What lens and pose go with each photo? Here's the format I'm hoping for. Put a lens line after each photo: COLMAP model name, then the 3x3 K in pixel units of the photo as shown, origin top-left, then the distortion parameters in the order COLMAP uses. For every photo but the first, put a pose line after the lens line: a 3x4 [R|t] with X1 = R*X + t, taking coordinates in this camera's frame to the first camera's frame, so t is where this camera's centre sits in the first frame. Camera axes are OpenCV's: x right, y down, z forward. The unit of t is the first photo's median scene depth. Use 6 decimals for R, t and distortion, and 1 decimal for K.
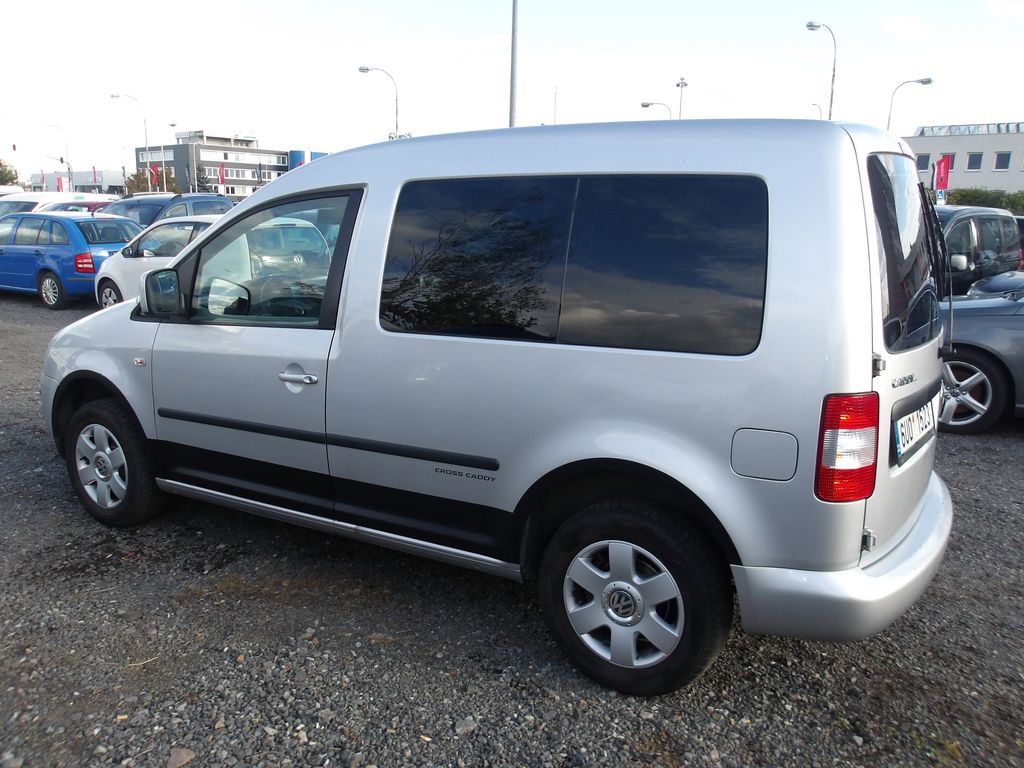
lens RADIAL K [[866.1, 0, 509.3], [0, 866.1, 375.1], [0, 0, 1]] dist [0.012104, -0.003425]
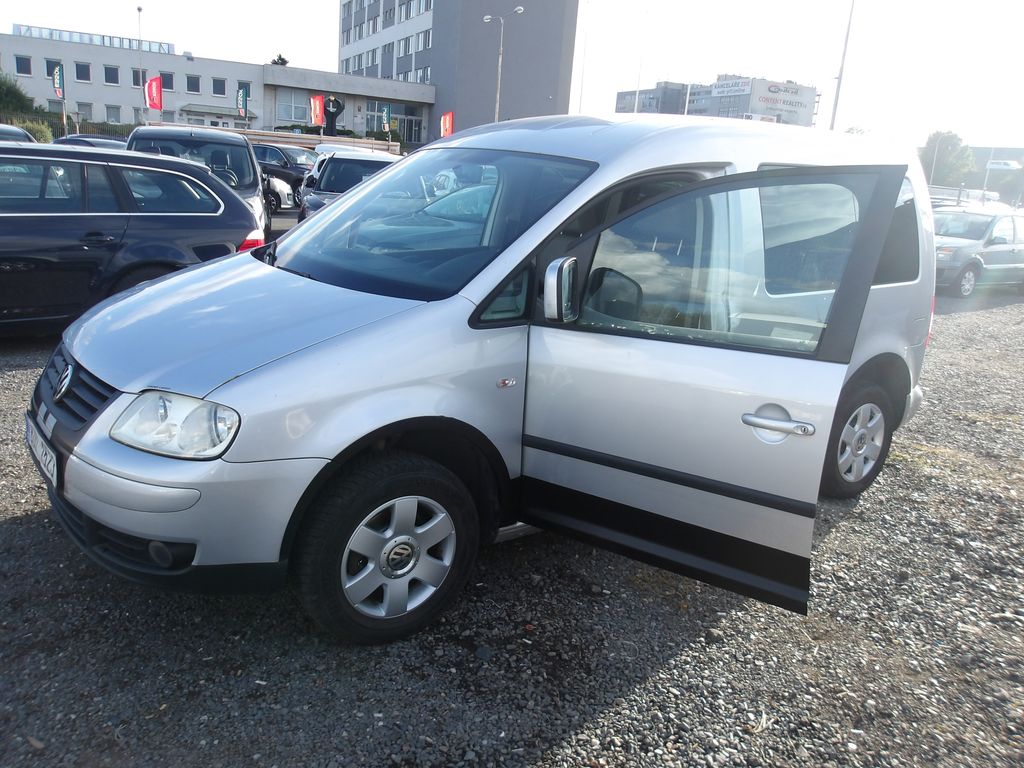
lens RADIAL K [[861.6, 0, 512.0], [0, 861.6, 384.0], [0, 0, 1]] dist [0.006530, -0.003547]
pose [[0.370581, -0.221859, 0.901914, -1.246938], [0.108218, 0.974753, 0.195311, -0.180977], [-0.922474, 0.025224, 0.385234, 0.813412]]
